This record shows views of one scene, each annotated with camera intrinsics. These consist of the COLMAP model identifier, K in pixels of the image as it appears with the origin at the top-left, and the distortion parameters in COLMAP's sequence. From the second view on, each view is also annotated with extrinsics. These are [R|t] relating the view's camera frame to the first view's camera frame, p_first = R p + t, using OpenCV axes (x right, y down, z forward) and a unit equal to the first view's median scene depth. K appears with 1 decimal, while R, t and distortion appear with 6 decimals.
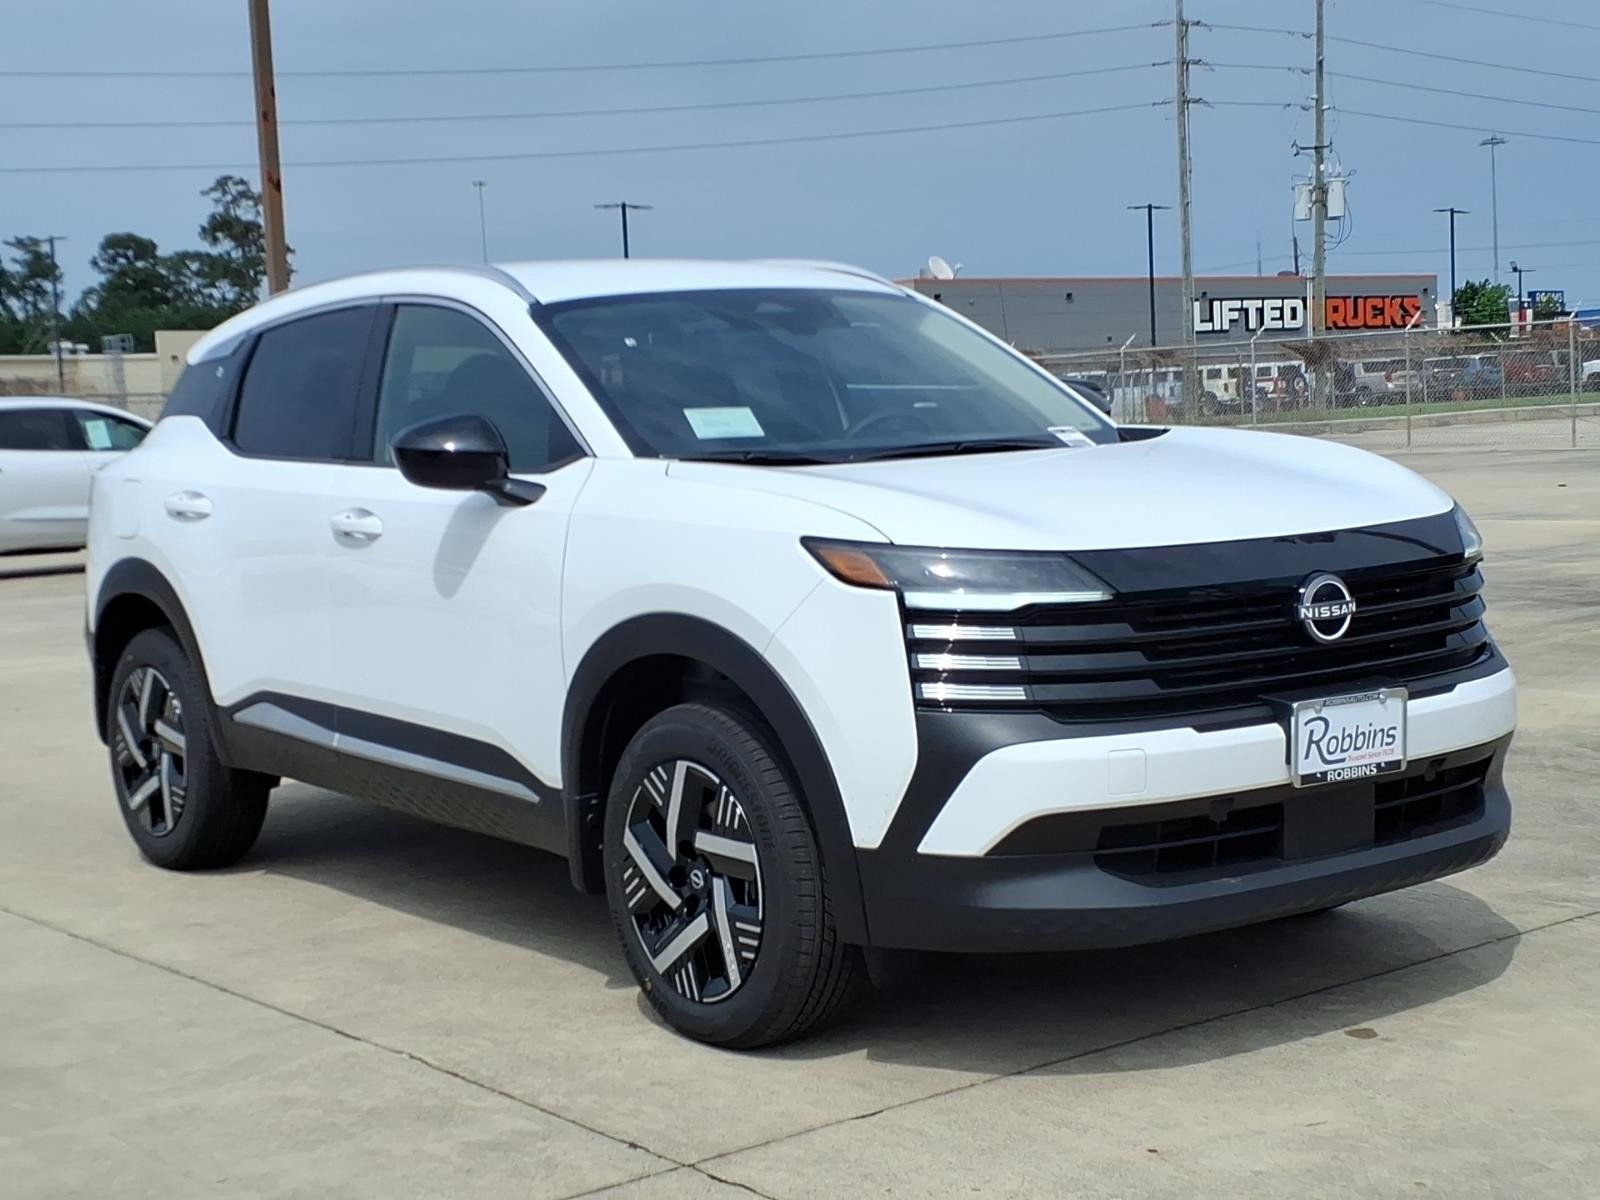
lens RADIAL K [[2720.1, 0, 818.8], [0, 2720.1, 601.0], [0, 0, 1]] dist [0.132671, 0.000000]
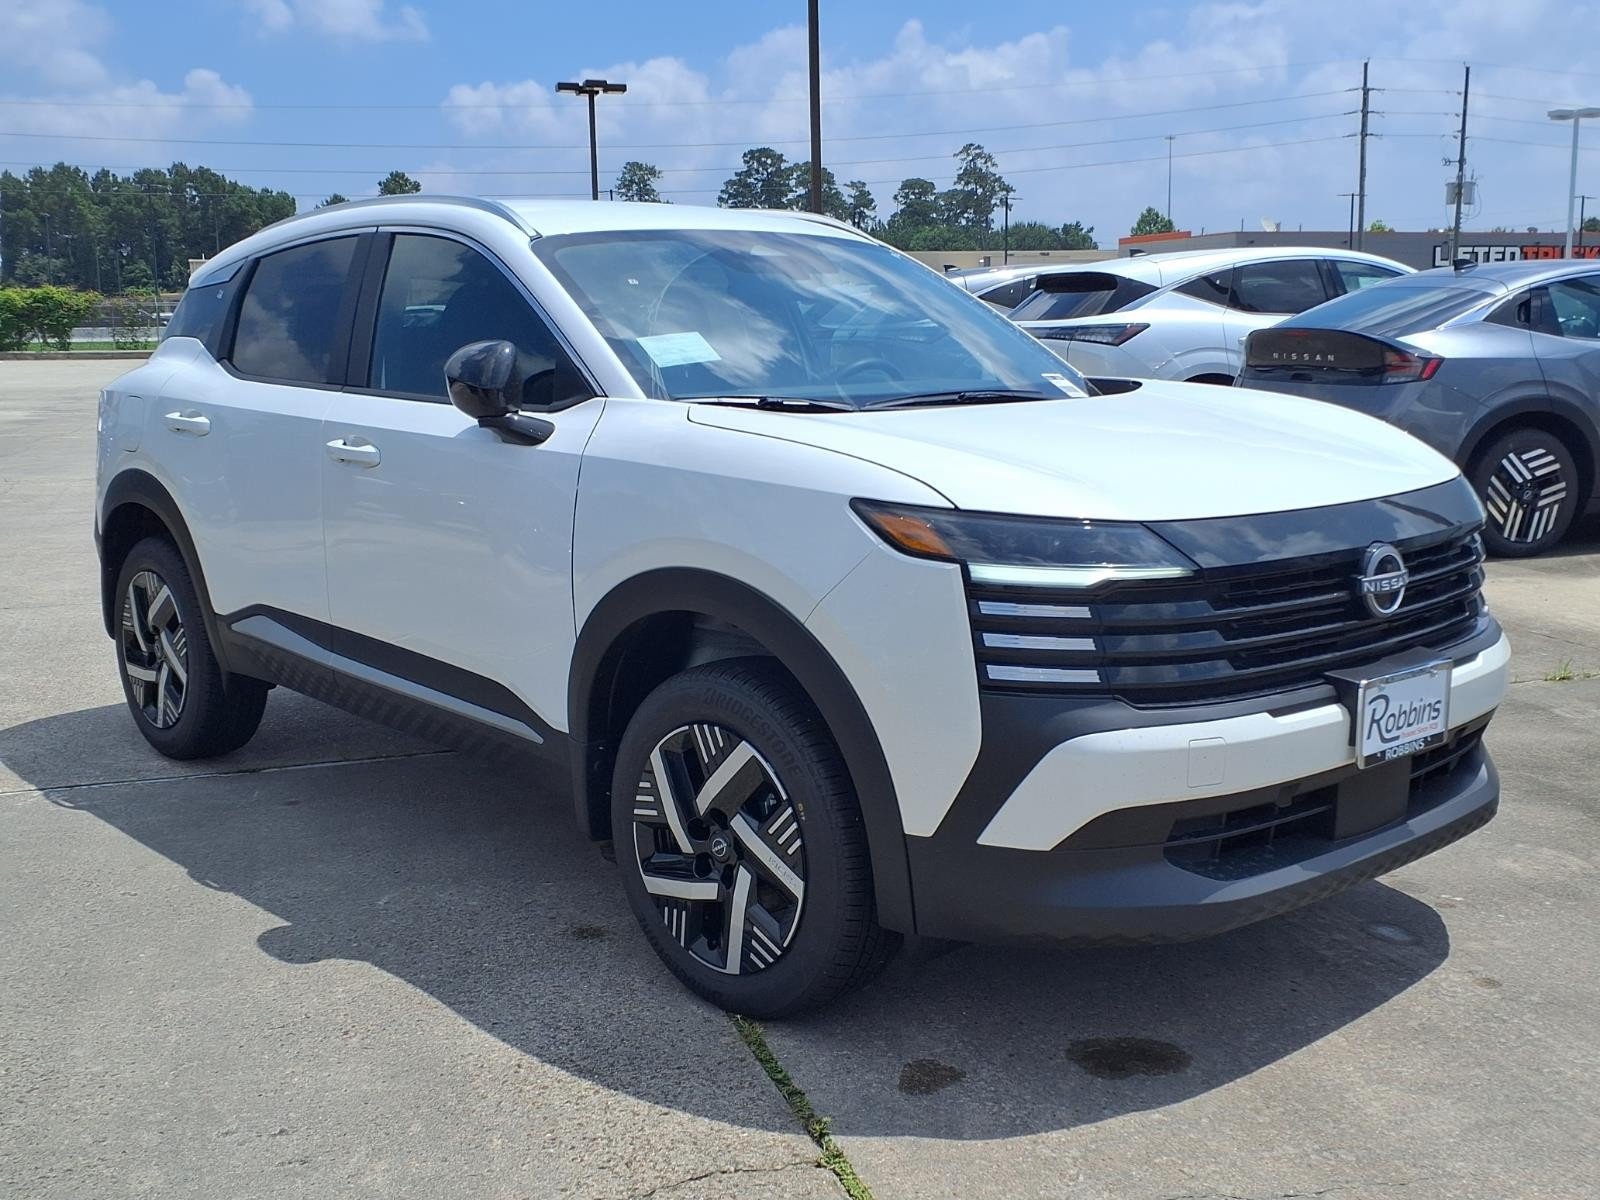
lens RADIAL K [[1864.6, 0, 804.1], [0, 1864.6, 593.8], [0, 0, 1]] dist [0.037482, 0.000000]
pose [[0.996423, 0.015441, 0.083081, -0.073858], [-0.021494, 0.997140, 0.072461, -0.036198], [-0.081724, -0.073987, 0.993905, 0.362382]]
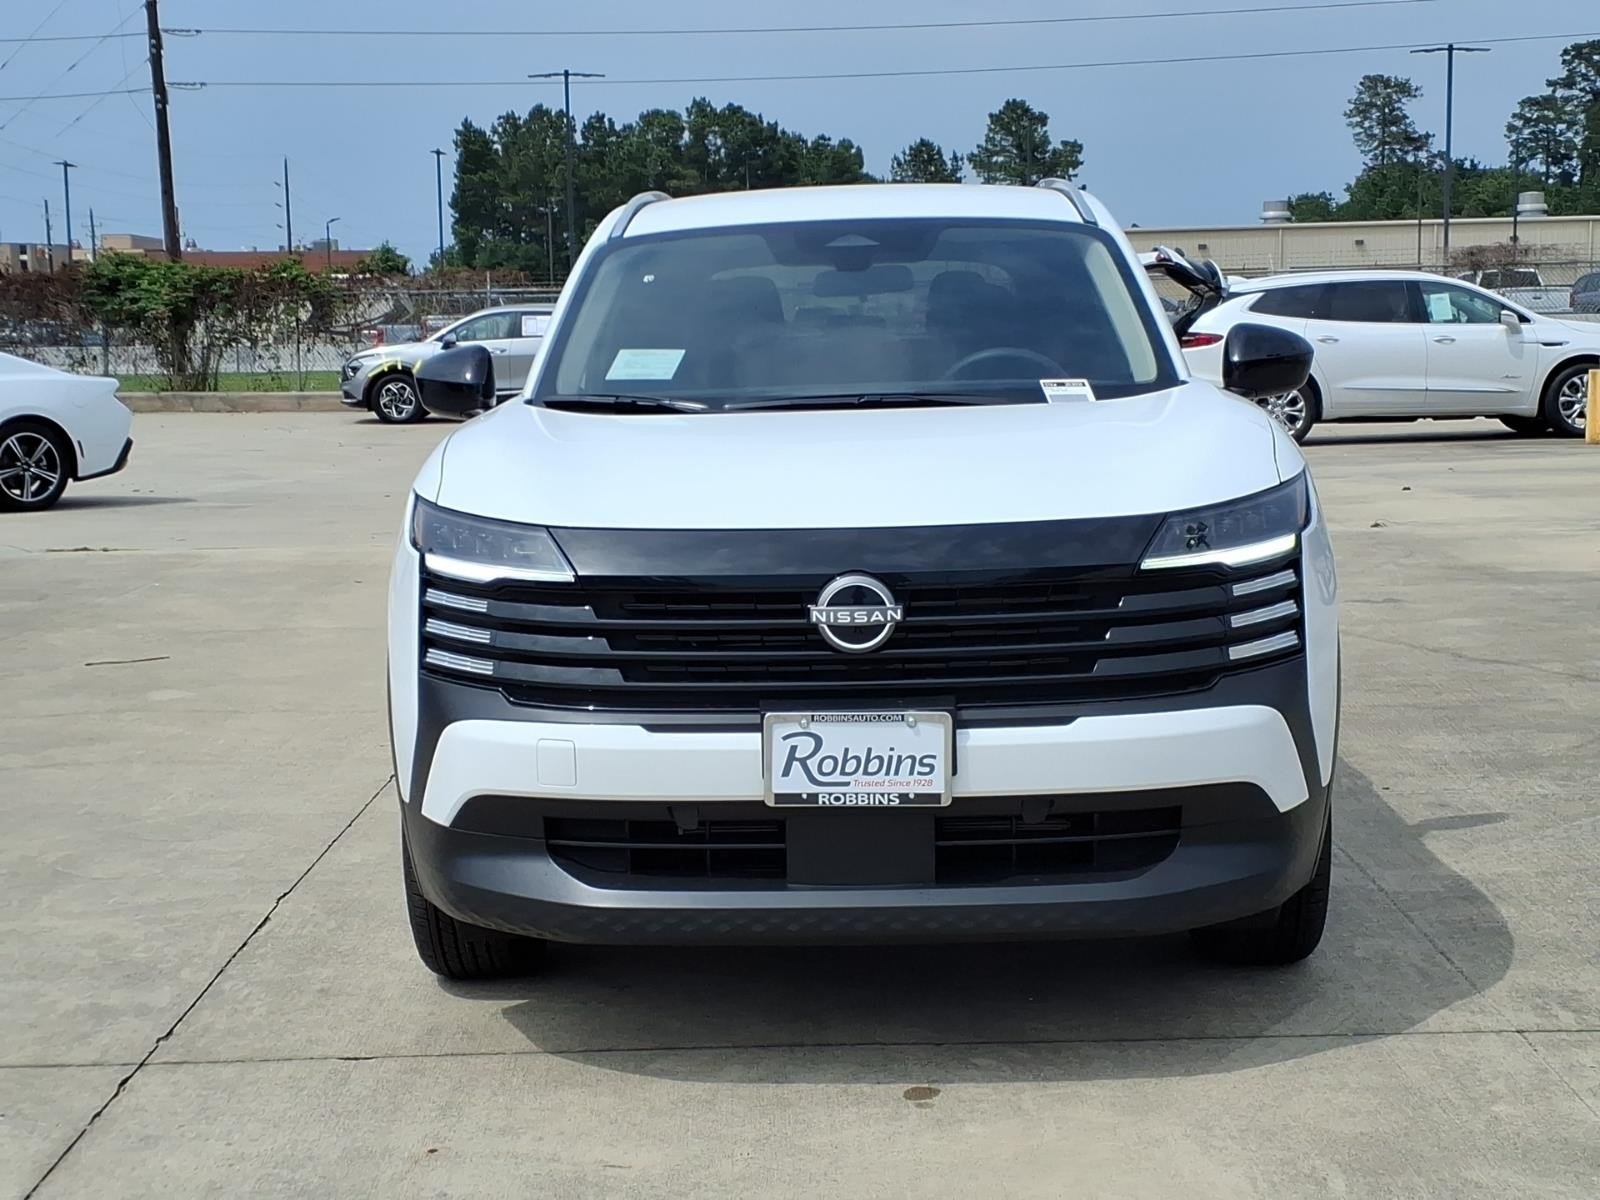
lens RADIAL K [[2665.5, 0, 795.3], [0, 2665.5, 582.3], [0, 0, 1]] dist [0.167492, 0.000000]
pose [[0.748107, 0.095739, -0.656635, 0.747716], [-0.060002, 0.995243, 0.076748, -0.073634], [0.660860, -0.018016, 0.750293, 0.335802]]
